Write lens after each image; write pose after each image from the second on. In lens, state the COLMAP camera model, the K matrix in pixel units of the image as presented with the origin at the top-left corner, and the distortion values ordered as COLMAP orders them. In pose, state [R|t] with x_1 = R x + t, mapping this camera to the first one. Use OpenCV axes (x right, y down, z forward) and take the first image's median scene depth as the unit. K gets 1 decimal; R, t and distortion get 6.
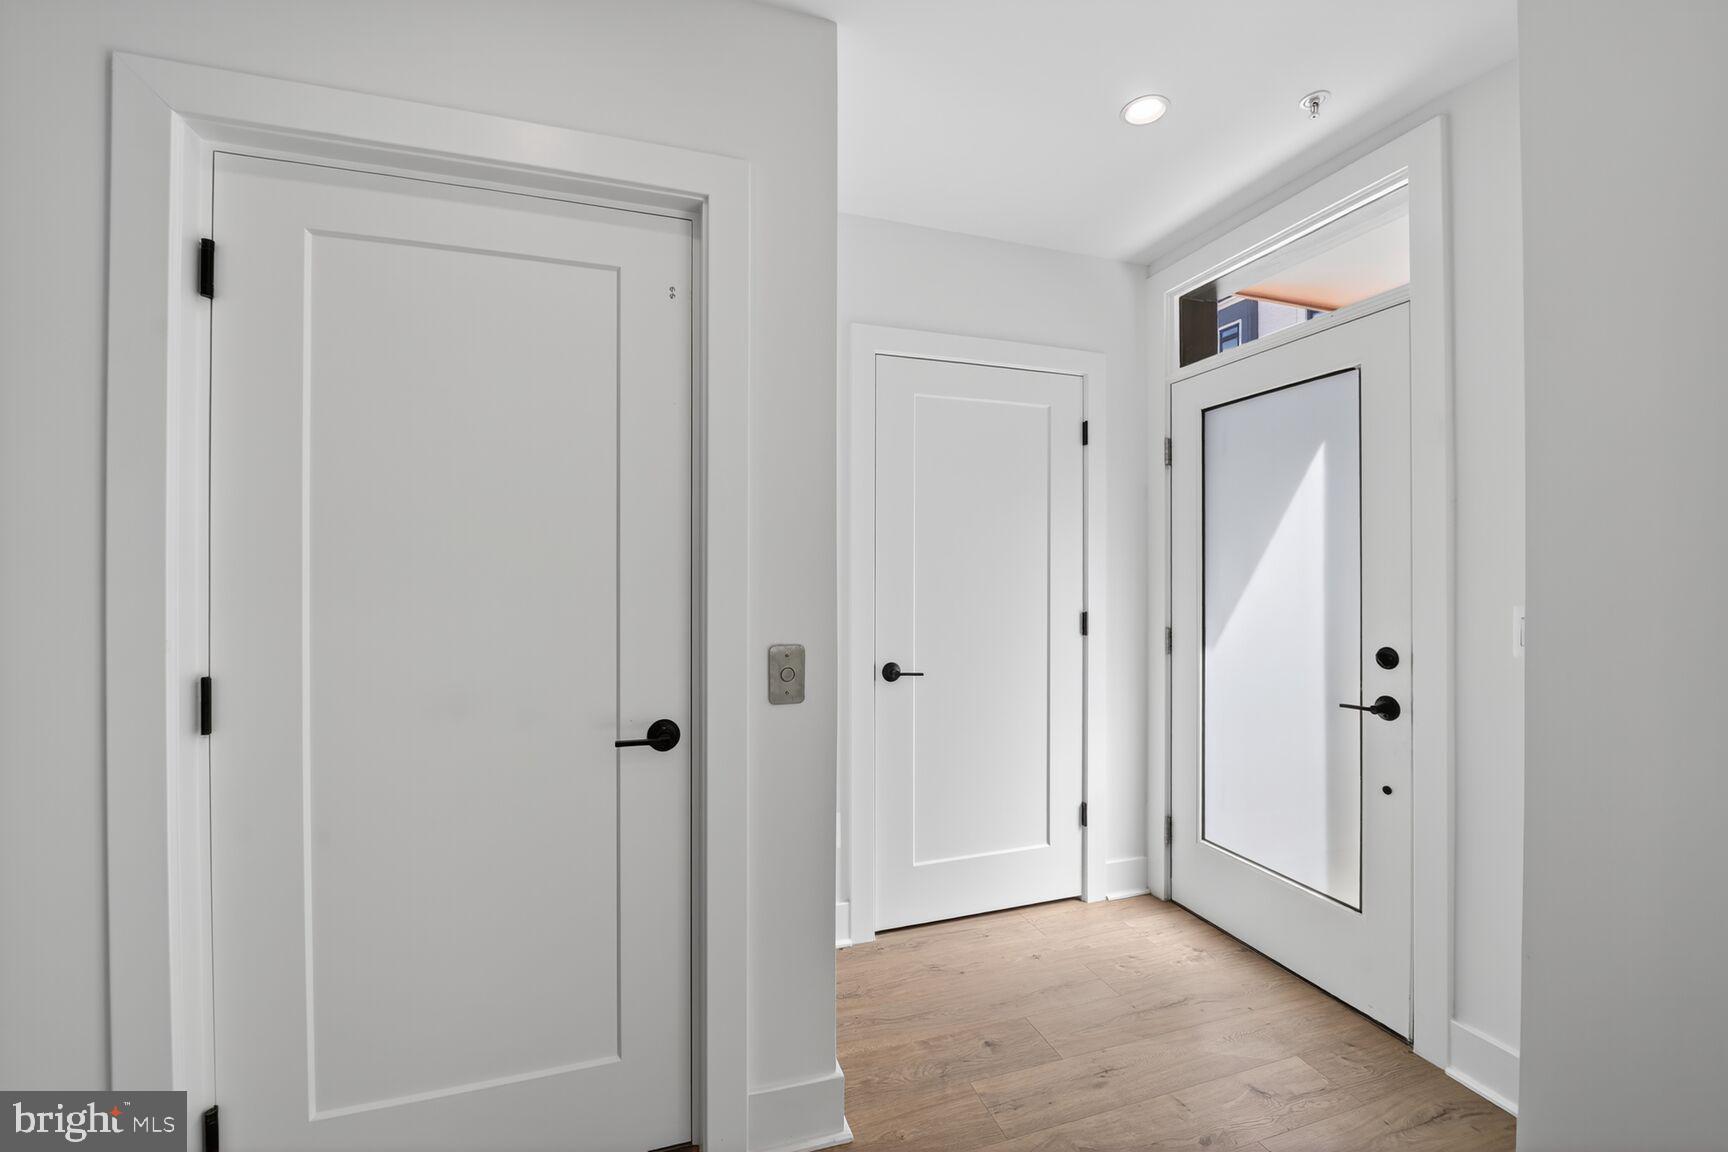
lens RADIAL K [[708.9, 0, 858.7], [0, 708.9, 570.8], [0, 0, 1]] dist [-0.012697, -0.000015]
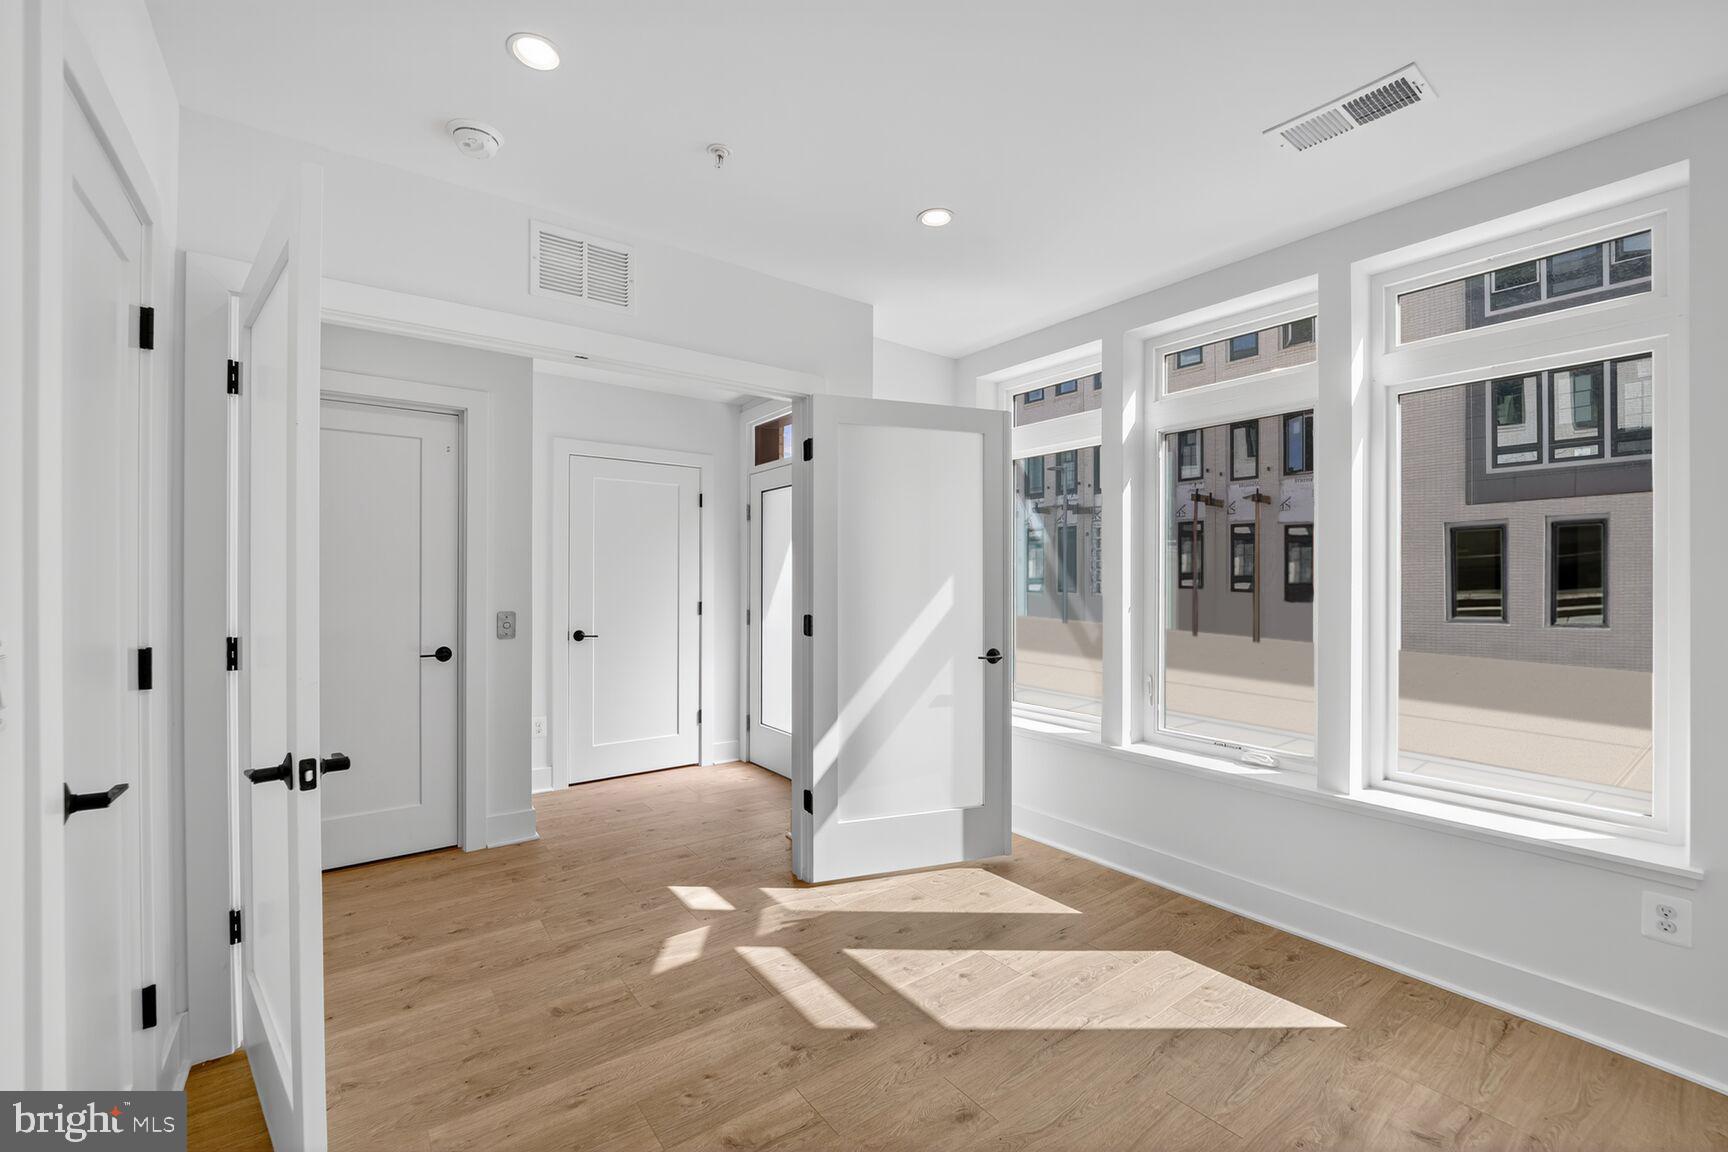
lens RADIAL K [[708.9, 0, 860.4], [0, 708.9, 573.1], [0, 0, 1]] dist [-0.012697, -0.000015]
pose [[0.949195, 0.000821, 0.314687, 0.142880], [0.002734, 0.999937, -0.010855, 0.006906], [-0.314676, 0.011164, 0.949133, -0.813508]]
